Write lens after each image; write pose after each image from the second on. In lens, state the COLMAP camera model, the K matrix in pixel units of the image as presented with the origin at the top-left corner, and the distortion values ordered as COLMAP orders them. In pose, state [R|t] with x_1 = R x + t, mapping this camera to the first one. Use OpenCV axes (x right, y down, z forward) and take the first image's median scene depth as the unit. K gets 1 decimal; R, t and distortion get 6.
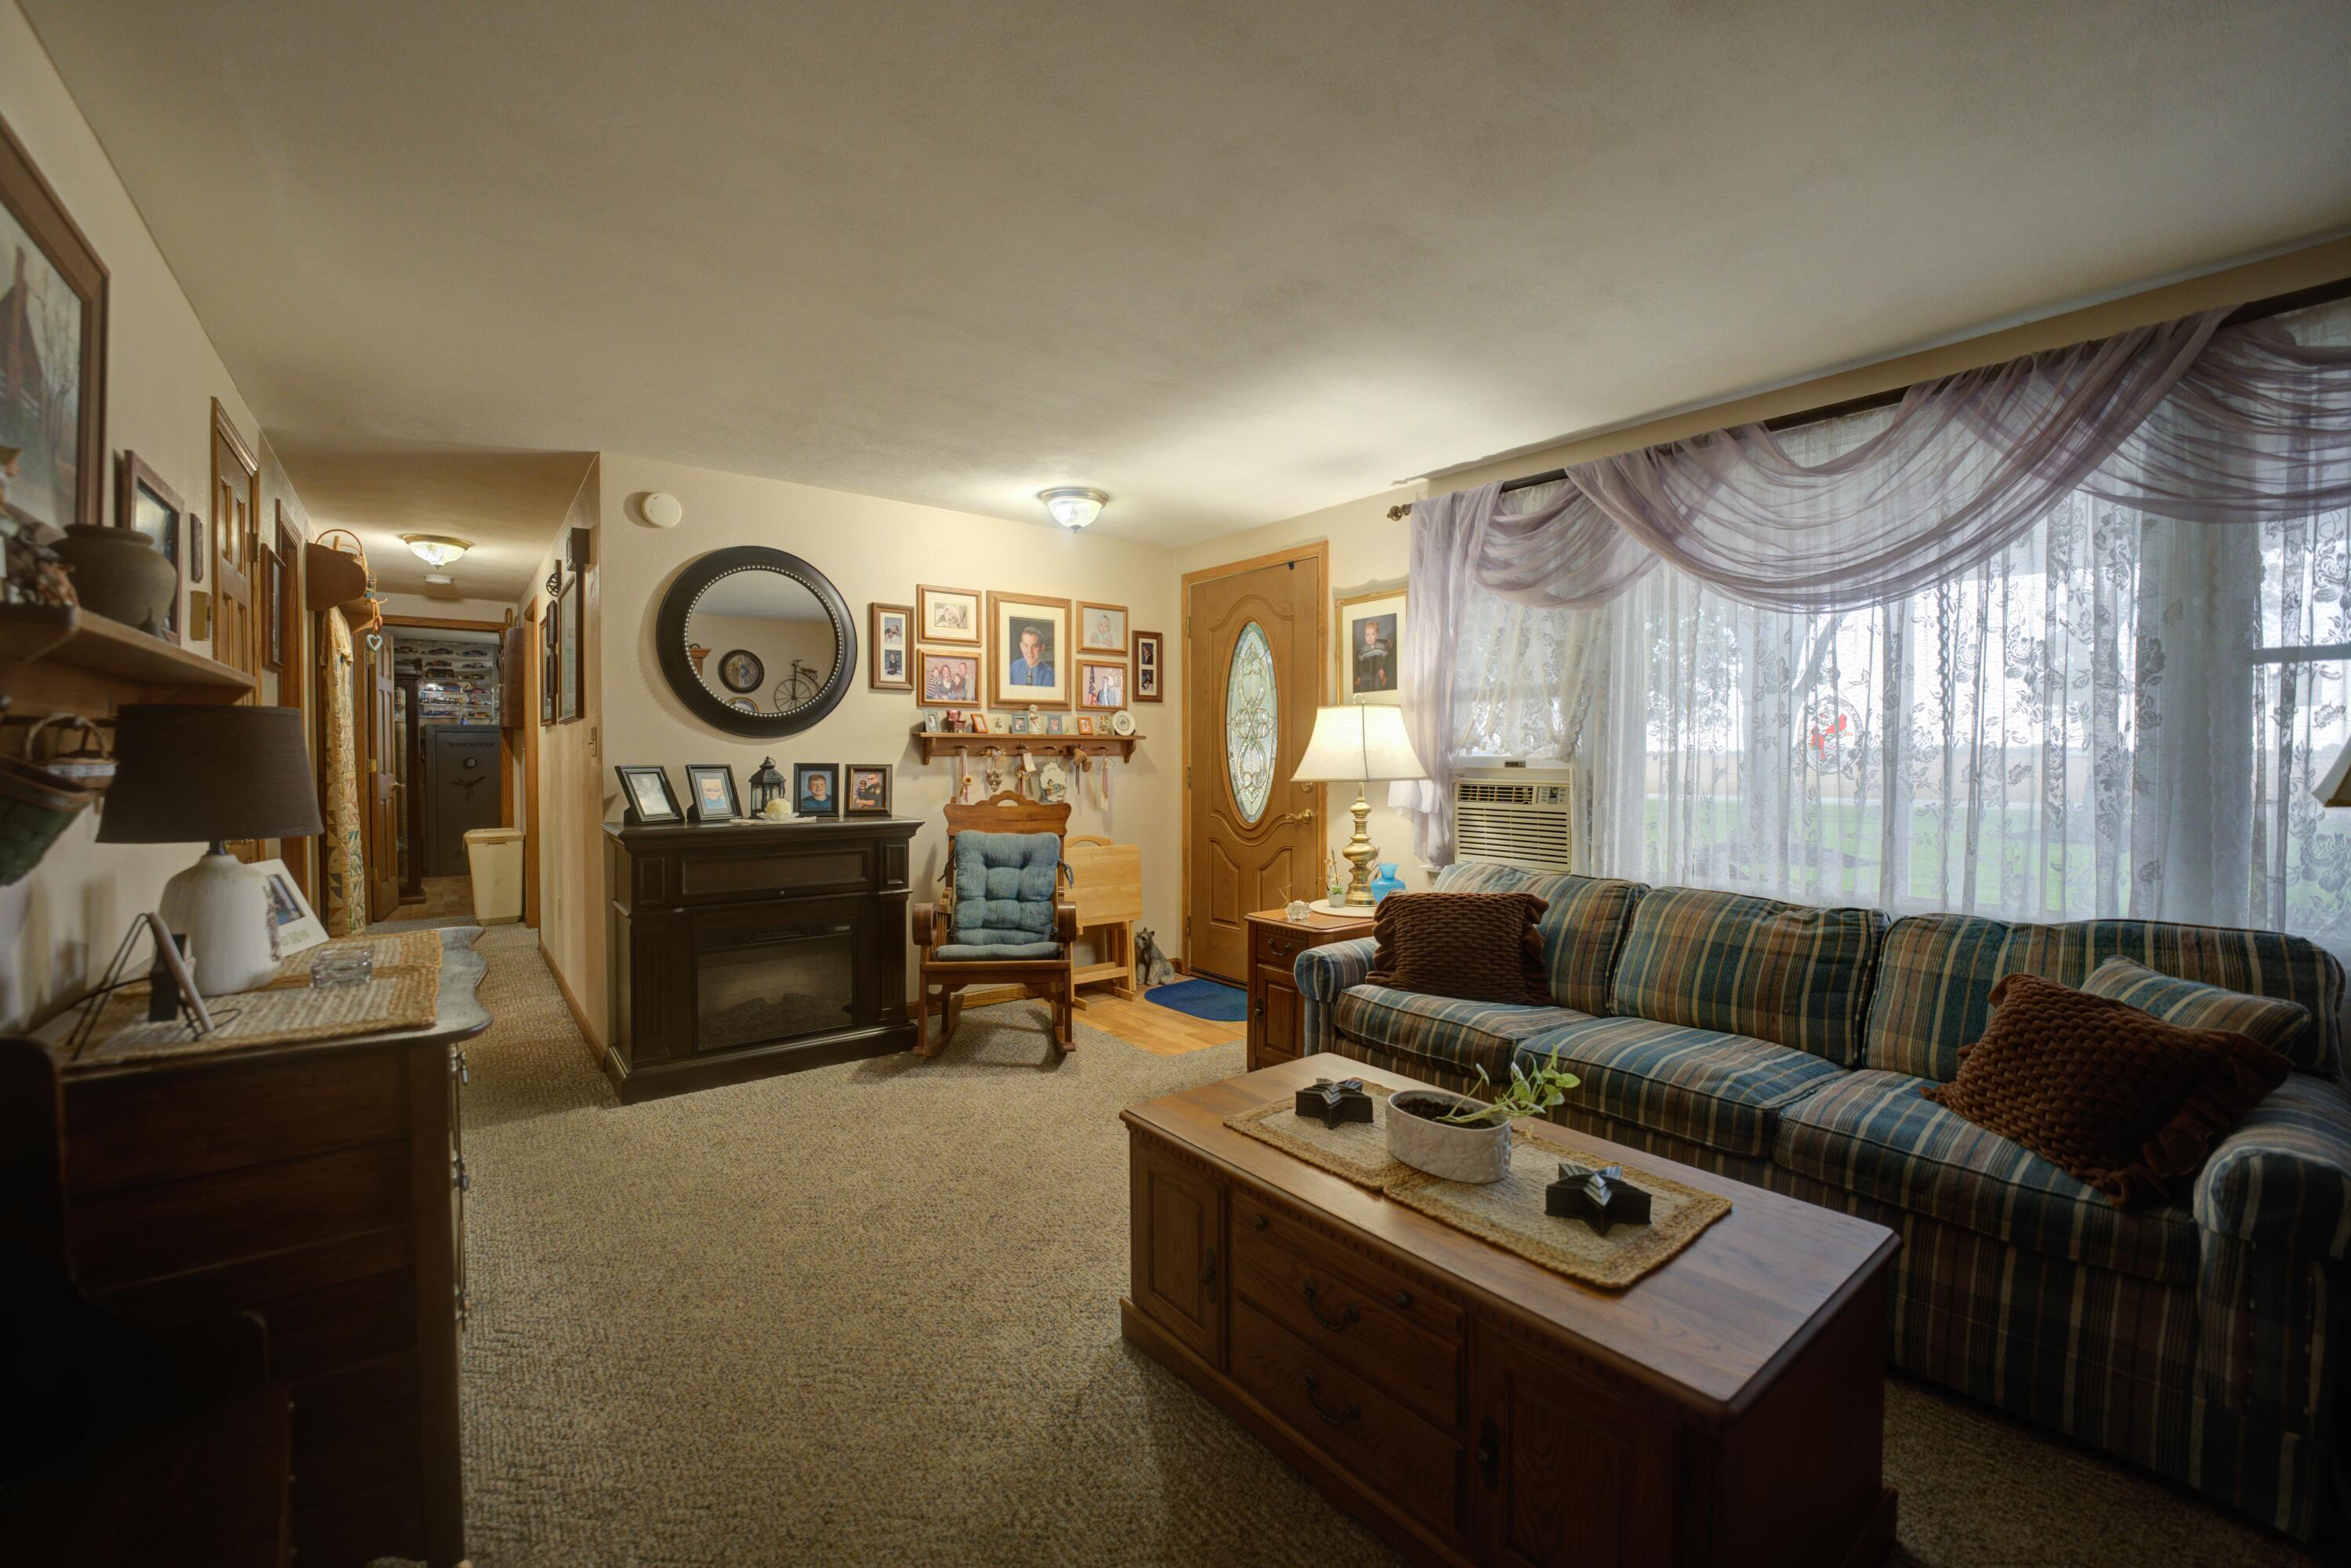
lens RADIAL K [[951.3, 0, 1181.8], [0, 951.3, 774.2], [0, 0, 1]] dist [-0.031491, 0.005047]
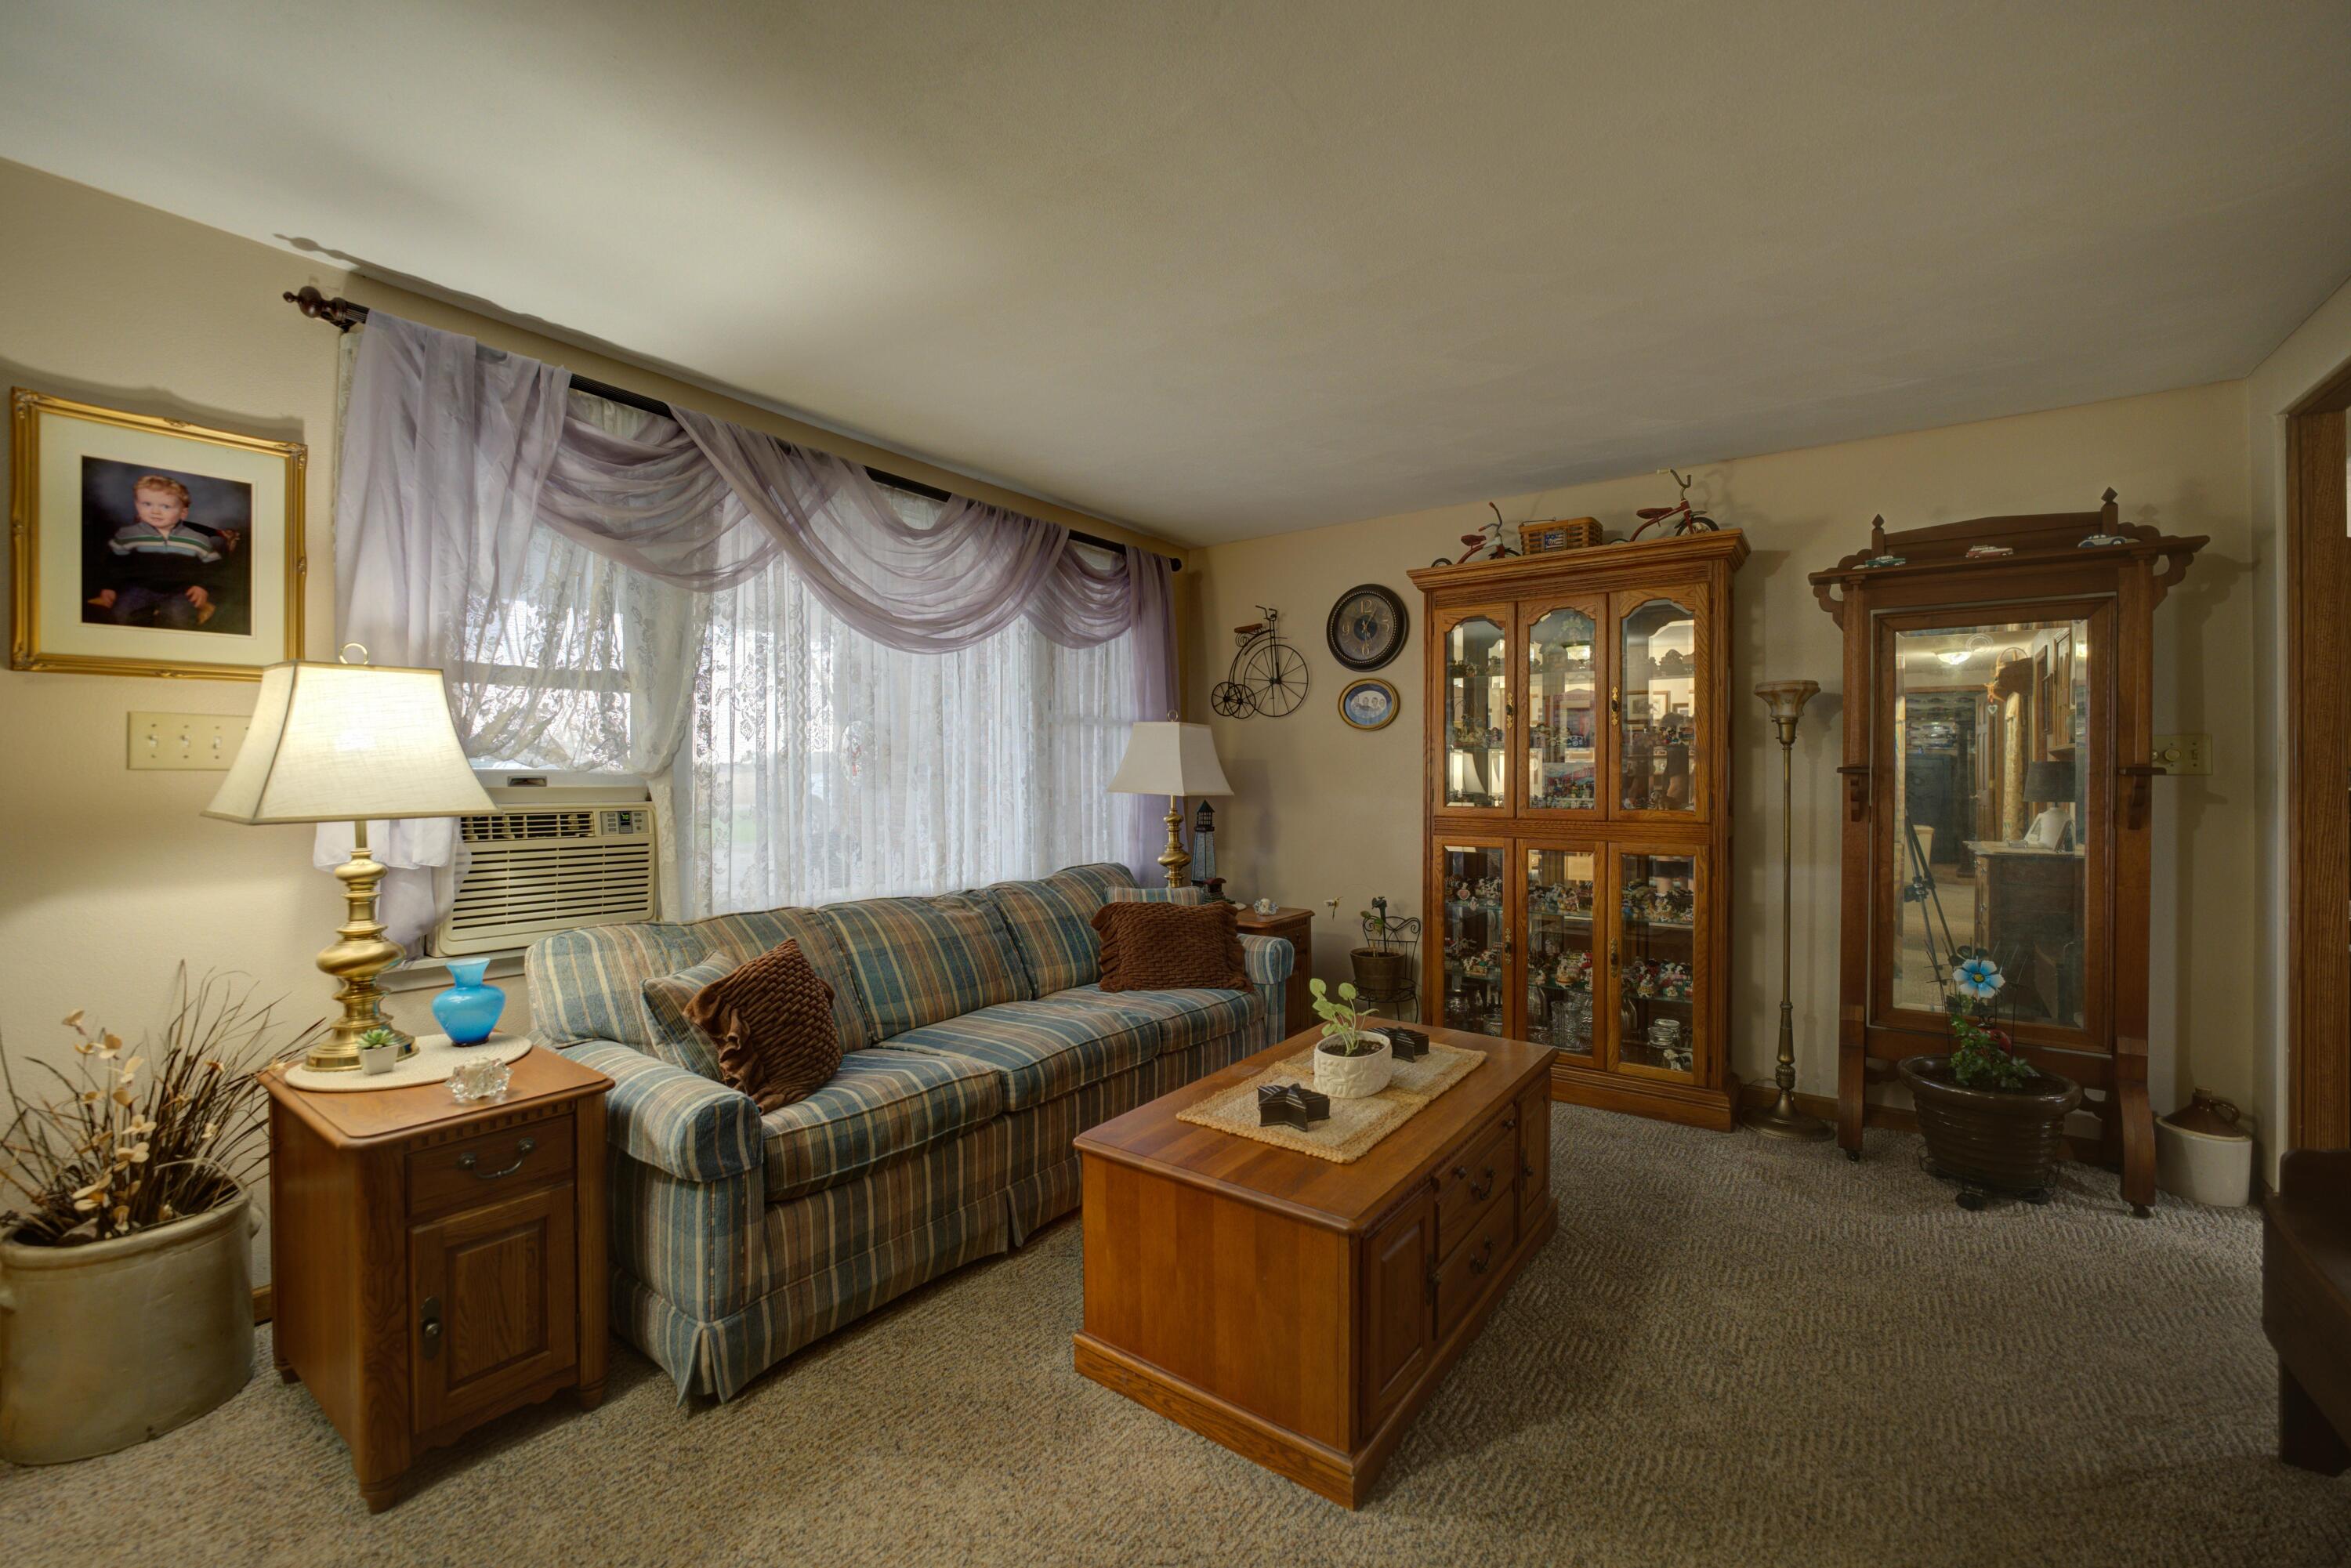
lens RADIAL K [[963.2, 0, 1187.8], [0, 963.2, 774.3], [0, 0, 1]] dist [-0.033524, 0.005639]
pose [[-0.272366, 0.005052, 0.962180, -0.447418], [0.016790, 0.999859, -0.000497, -0.008108], [-0.962047, 0.016020, -0.272413, 0.764732]]
